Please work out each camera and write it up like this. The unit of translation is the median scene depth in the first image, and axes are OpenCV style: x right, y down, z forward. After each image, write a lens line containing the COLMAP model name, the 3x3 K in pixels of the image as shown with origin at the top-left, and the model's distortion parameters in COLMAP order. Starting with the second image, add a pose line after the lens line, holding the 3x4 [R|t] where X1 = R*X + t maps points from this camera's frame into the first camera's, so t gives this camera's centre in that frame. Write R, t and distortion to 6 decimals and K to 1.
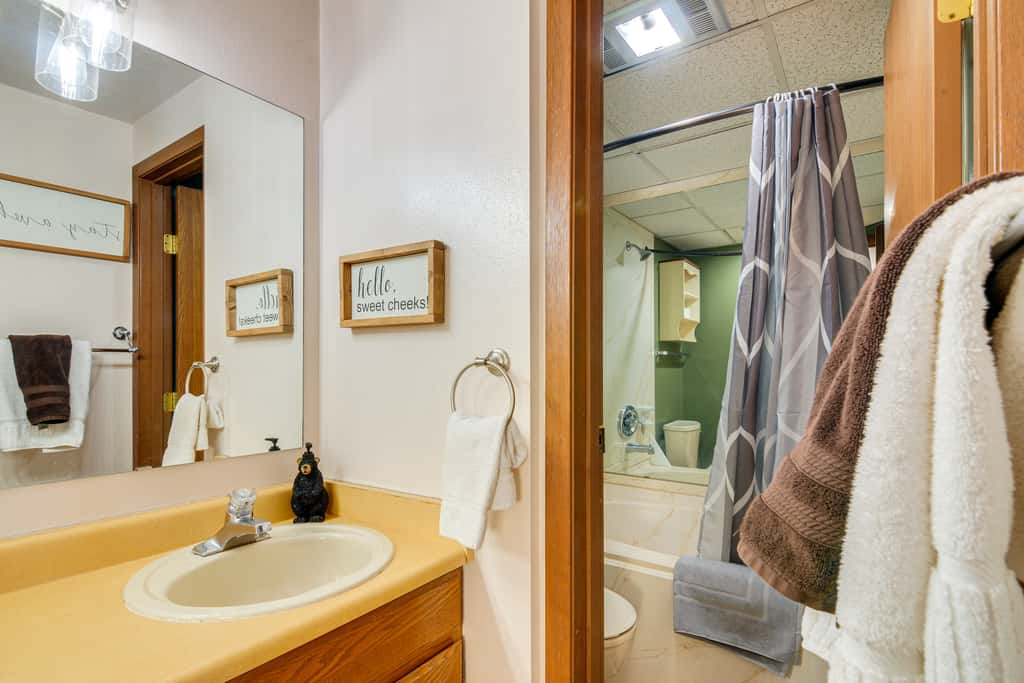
lens RADIAL K [[489.3, 0, 510.0], [0, 489.3, 365.3], [0, 0, 1]] dist [-0.002948, -0.000181]
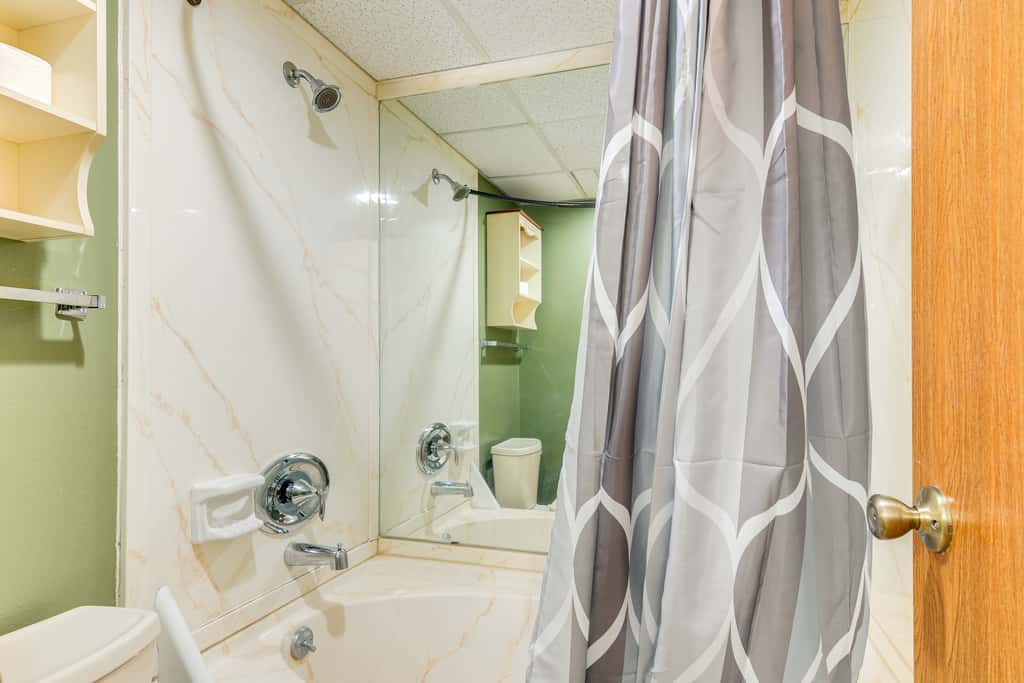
lens RADIAL K [[587.4, 0, 510.9], [0, 587.4, 348.6], [0, 0, 1]] dist [0.003570, 0.000011]
pose [[0.952998, 0.011135, 0.302772, 0.119020], [-0.003966, 0.999697, -0.024285, 0.002810], [-0.302951, 0.021943, 0.952754, 0.267681]]
